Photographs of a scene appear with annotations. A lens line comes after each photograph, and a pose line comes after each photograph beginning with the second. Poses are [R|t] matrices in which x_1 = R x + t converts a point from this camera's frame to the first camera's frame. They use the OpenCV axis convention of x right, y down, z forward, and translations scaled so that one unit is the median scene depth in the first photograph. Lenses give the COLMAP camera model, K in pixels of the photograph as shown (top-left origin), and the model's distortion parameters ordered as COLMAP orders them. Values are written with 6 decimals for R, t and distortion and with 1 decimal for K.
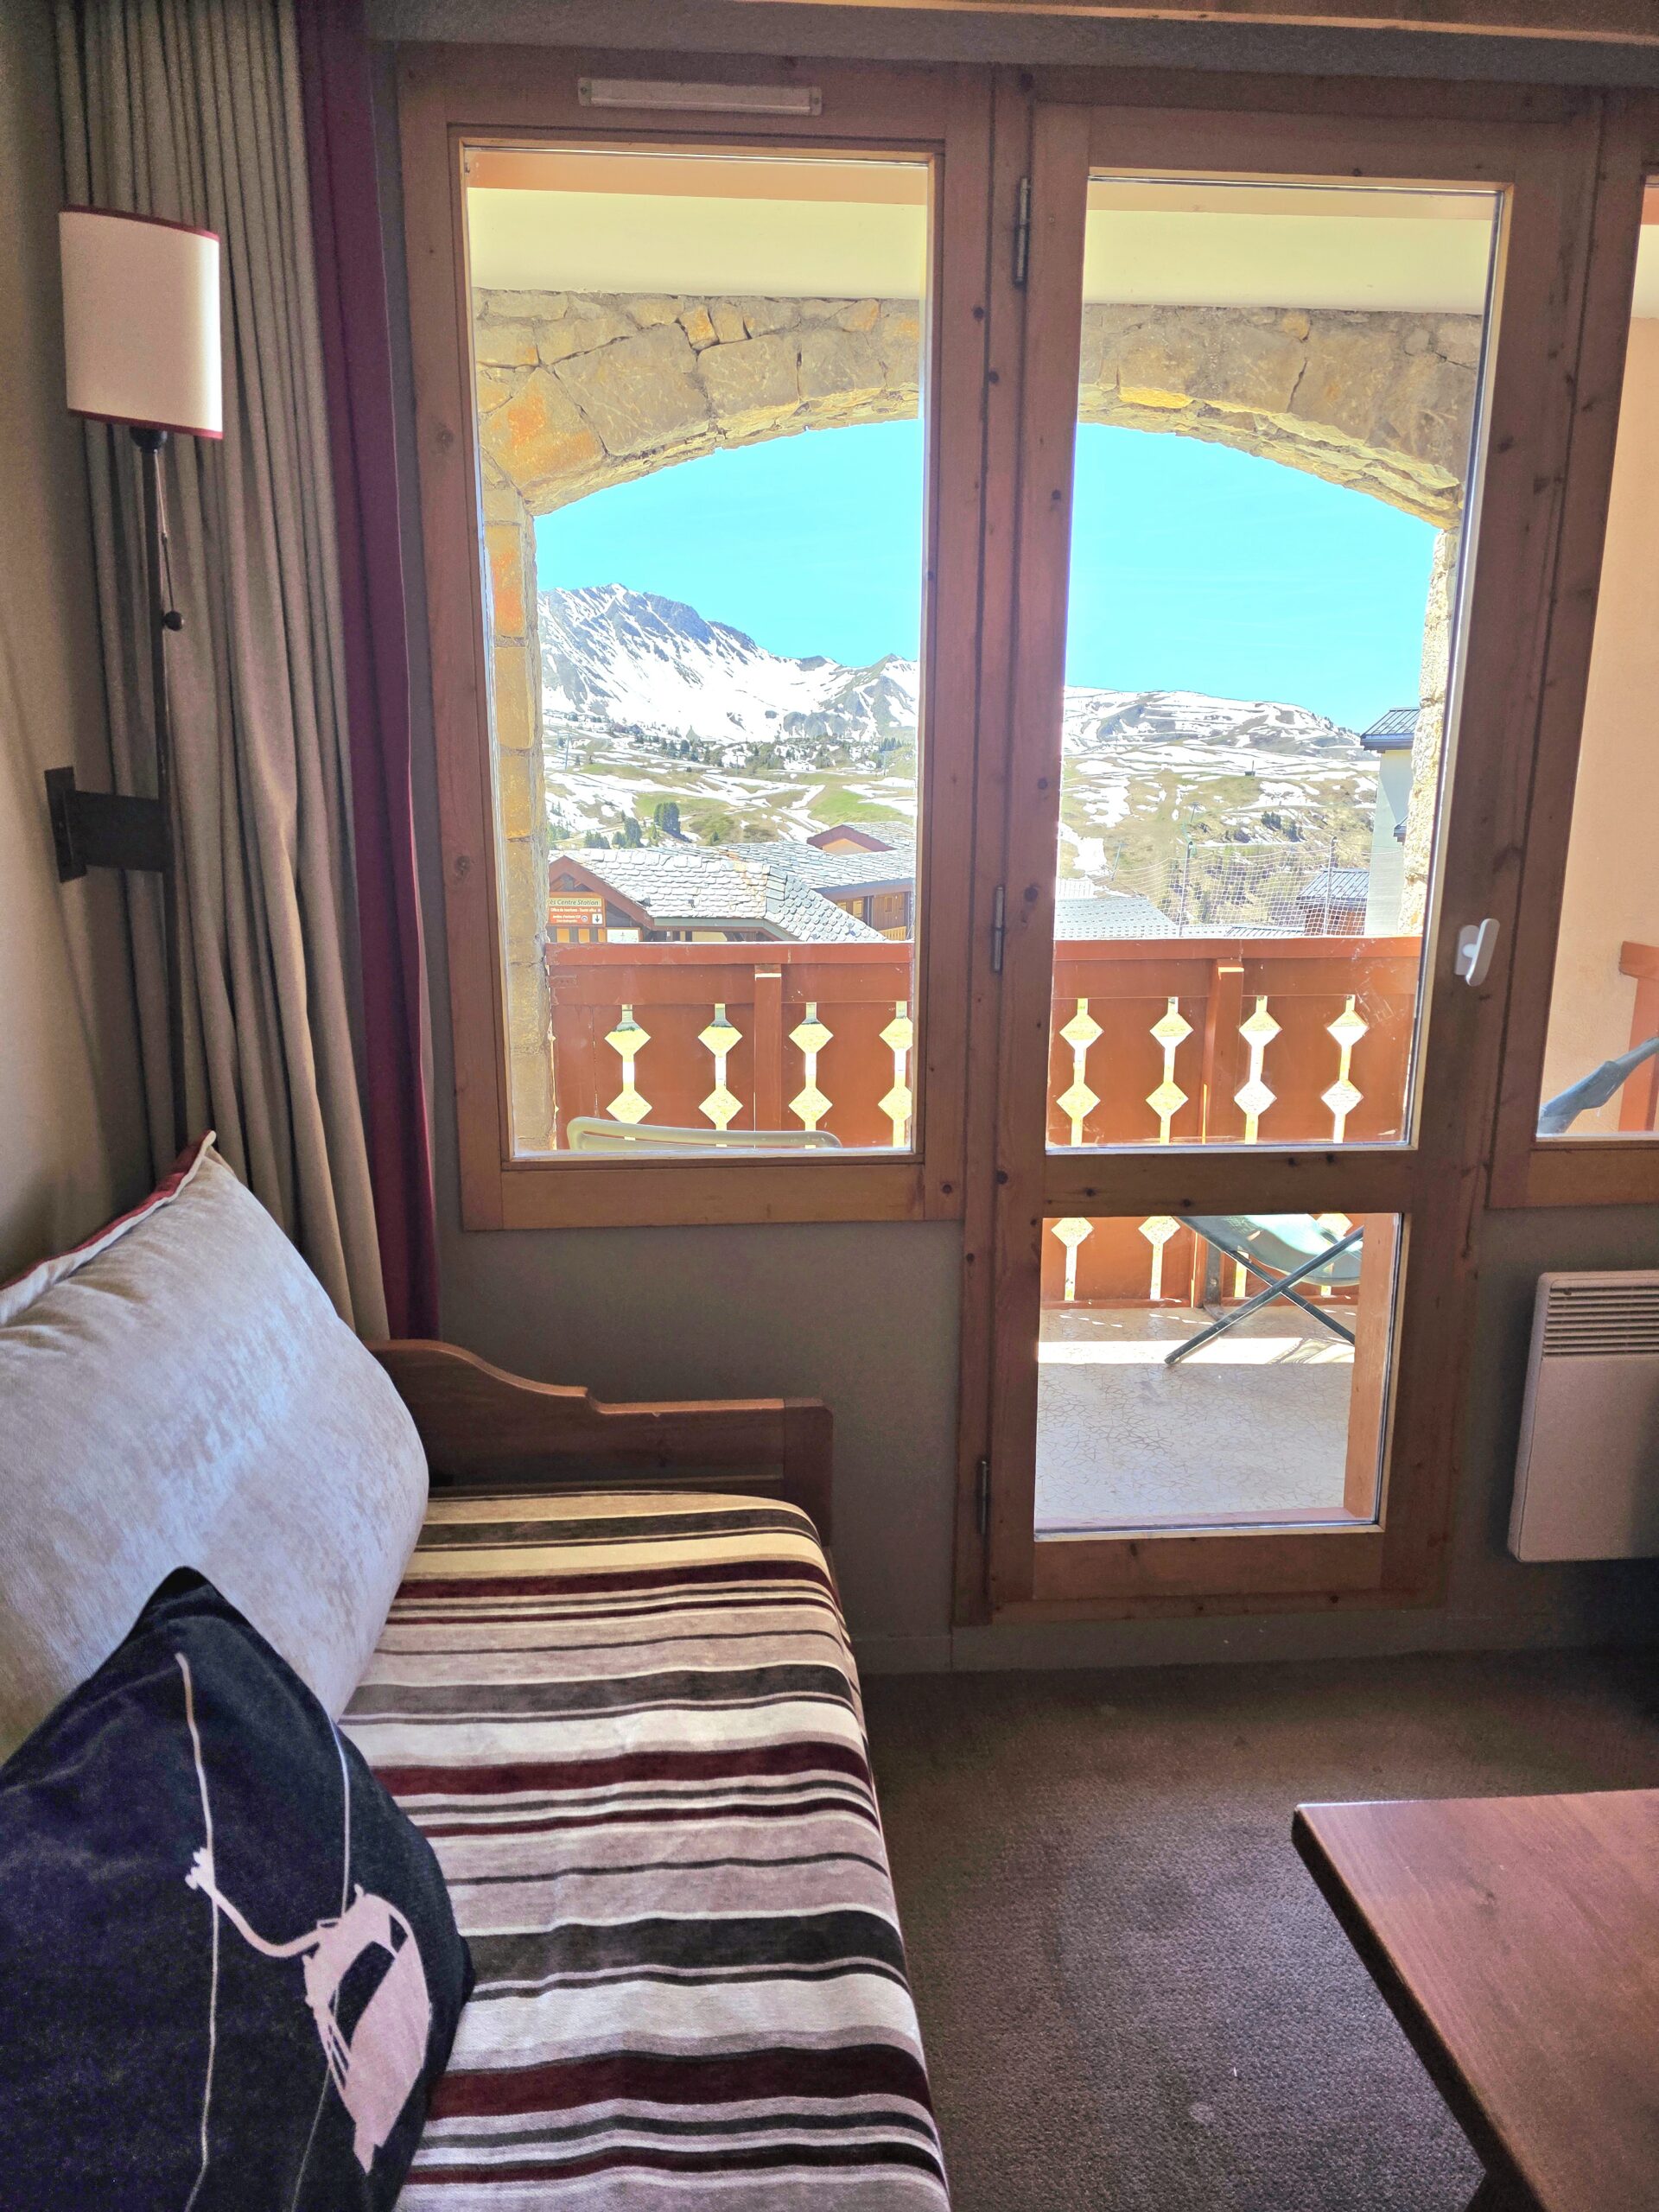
lens RADIAL K [[1482.6, 0, 803.0], [0, 1482.6, 1114.4], [0, 0, 1]] dist [0.067760, -0.056459]
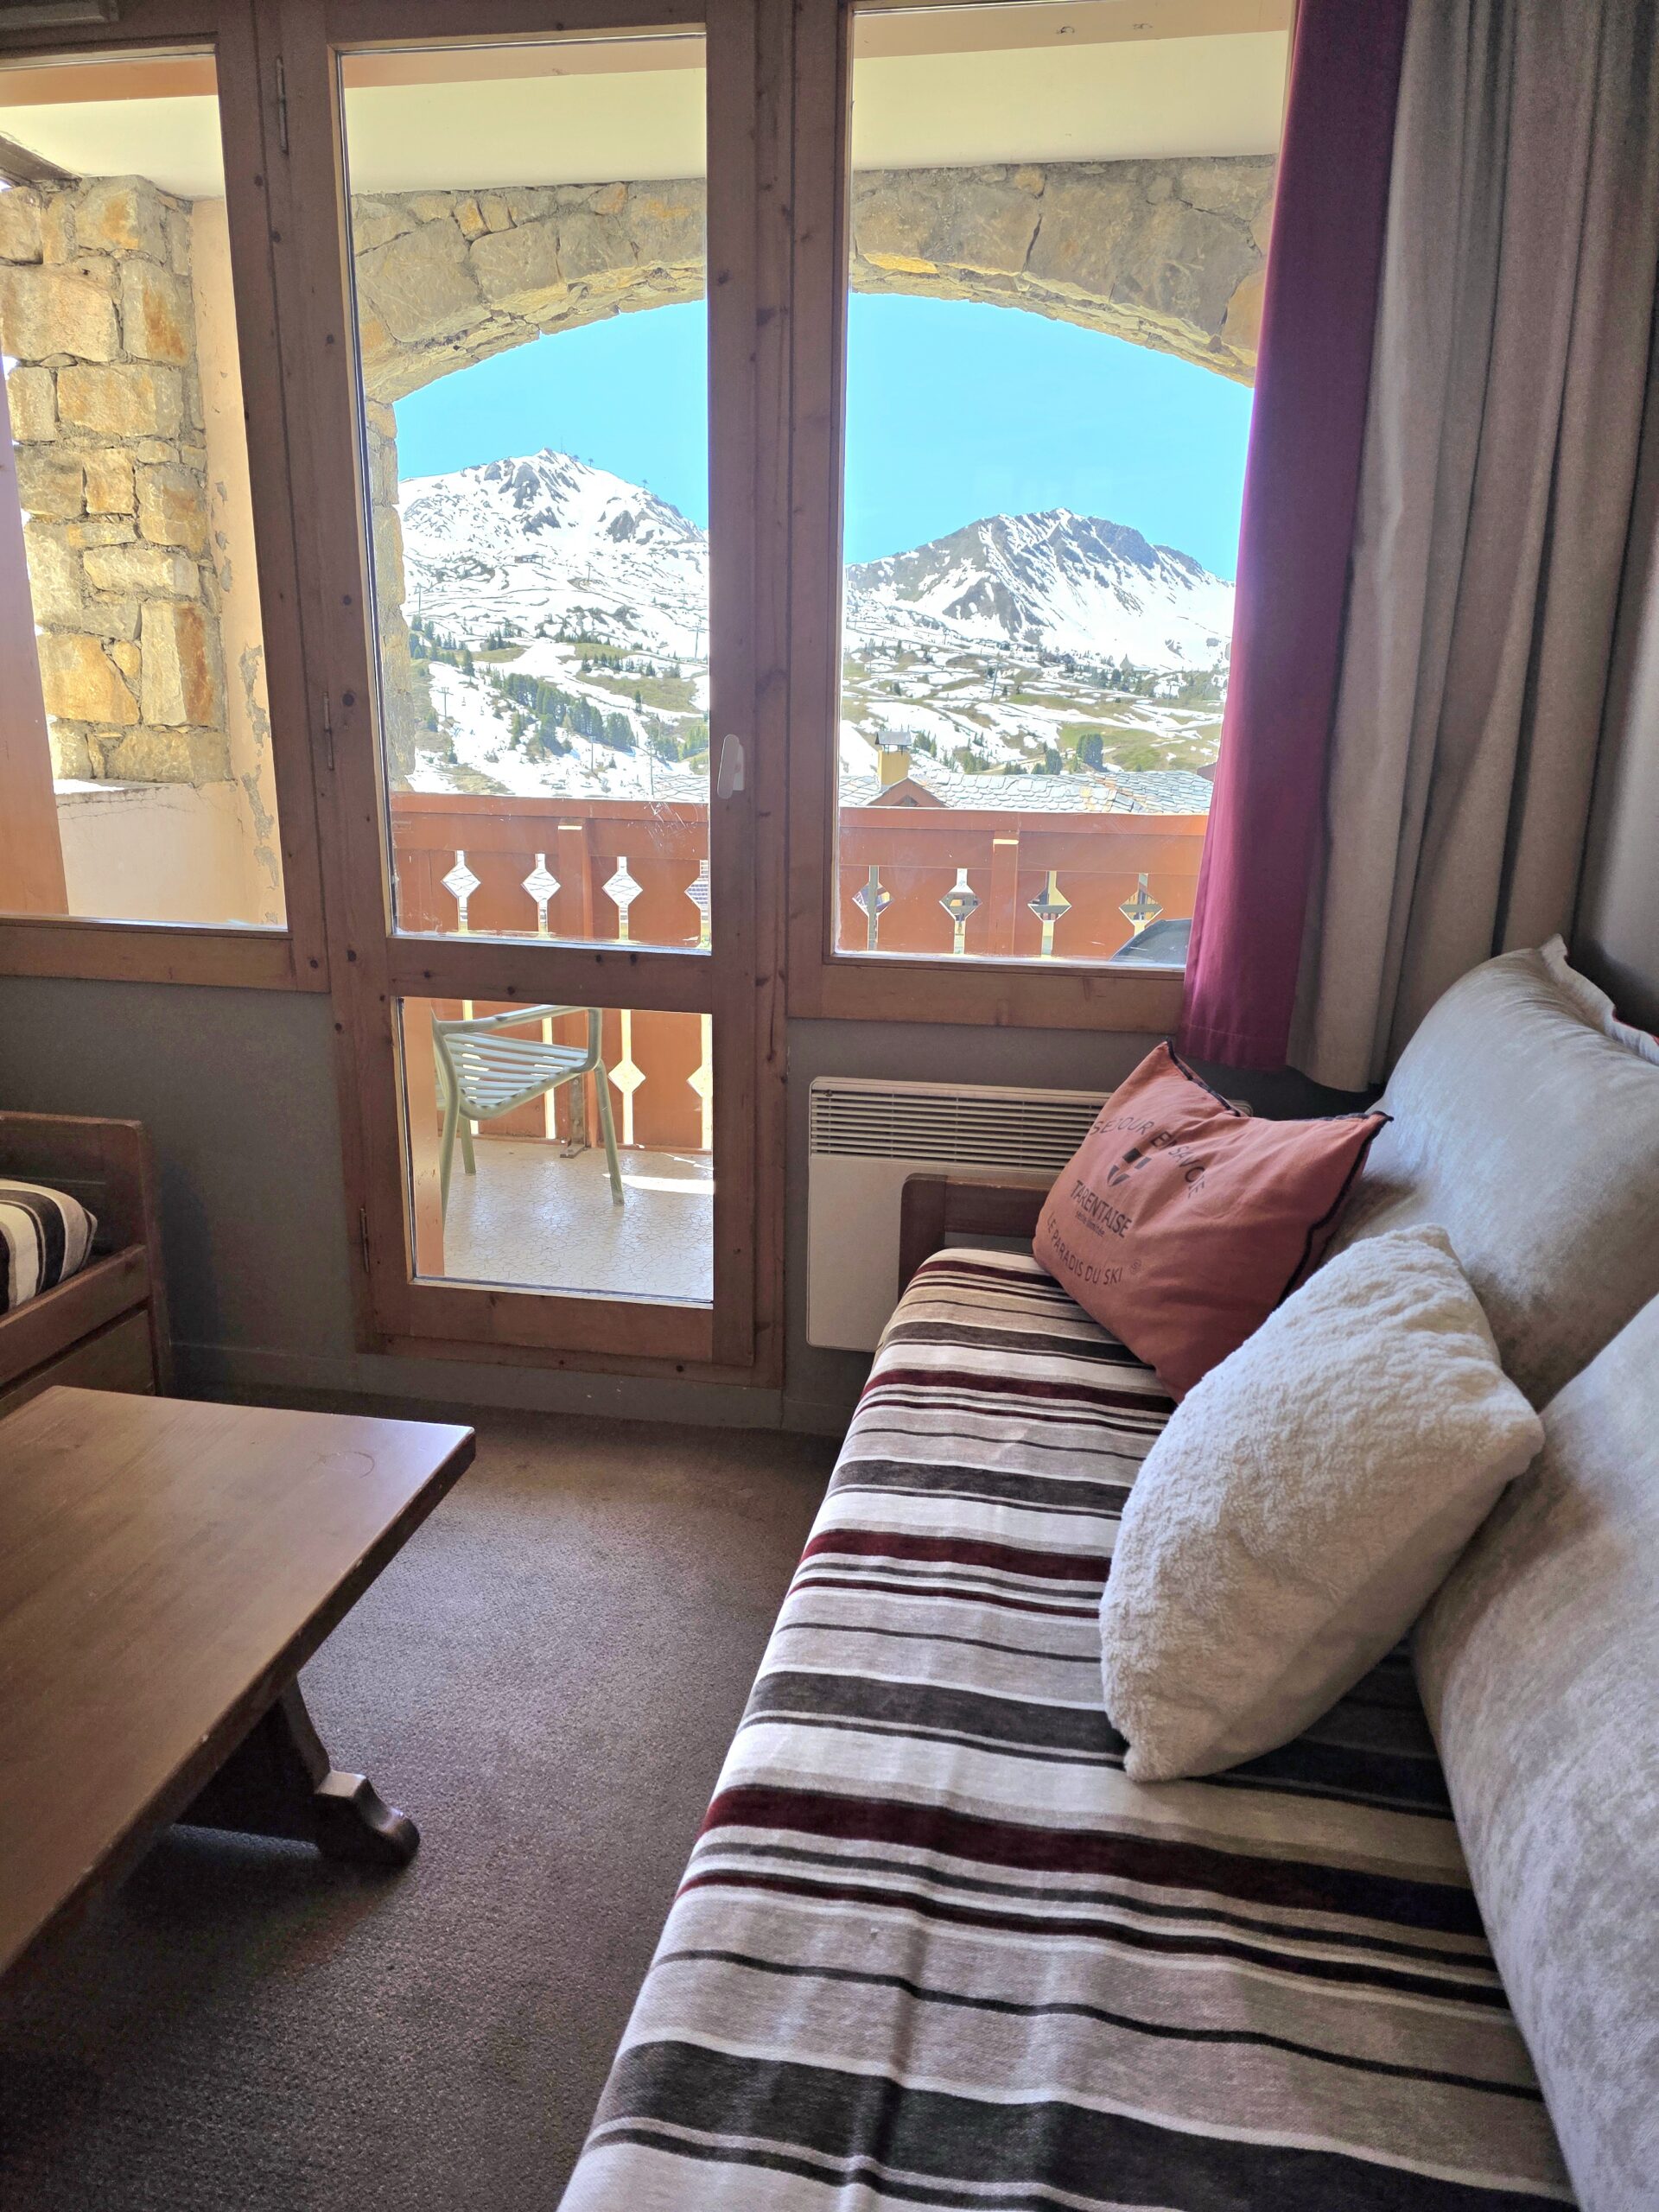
lens RADIAL K [[1482.6, 0, 834.6], [0, 1482.6, 1104.4], [0, 0, 1]] dist [0.067760, -0.056459]
pose [[0.966309, 0.078159, -0.245231, 0.456875], [-0.068988, 0.996567, 0.045780, 0.045727], [0.247967, -0.027320, 0.968383, -0.015223]]
